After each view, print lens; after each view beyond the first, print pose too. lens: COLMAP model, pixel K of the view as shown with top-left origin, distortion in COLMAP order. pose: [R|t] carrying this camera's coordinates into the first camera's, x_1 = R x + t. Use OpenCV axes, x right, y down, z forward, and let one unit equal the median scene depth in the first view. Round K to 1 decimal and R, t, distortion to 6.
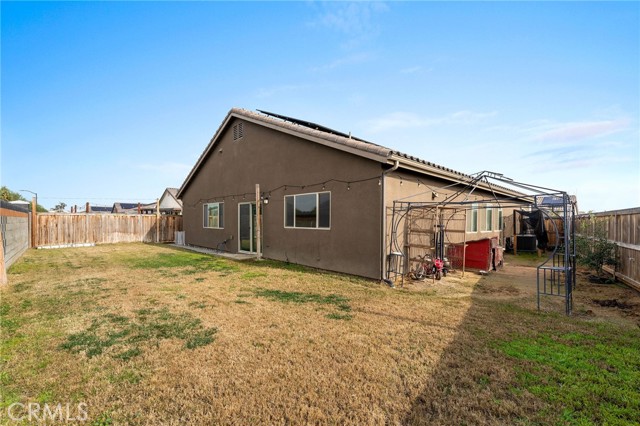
lens RADIAL K [[262.4, 0, 319.0], [0, 262.4, 223.3], [0, 0, 1]] dist [-0.000058, -0.000223]
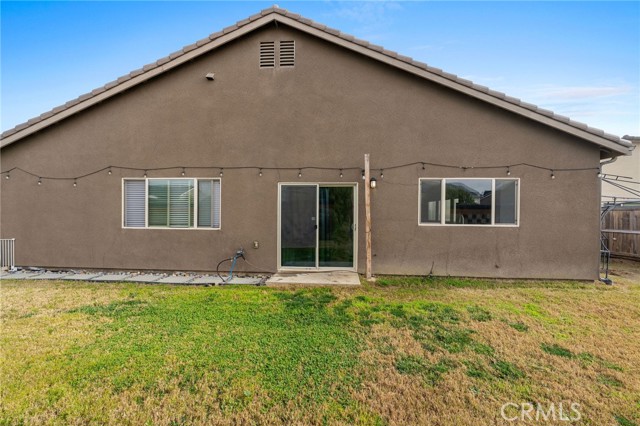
lens RADIAL K [[256.2, 0, 321.8], [0, 256.2, 210.1], [0, 0, 1]] dist [-0.000637, -0.000184]
pose [[0.744450, 0.010001, 0.667604, -0.866603], [0.002606, 0.999837, -0.017884, -0.012211], [-0.667674, 0.015053, 0.744302, 0.777566]]
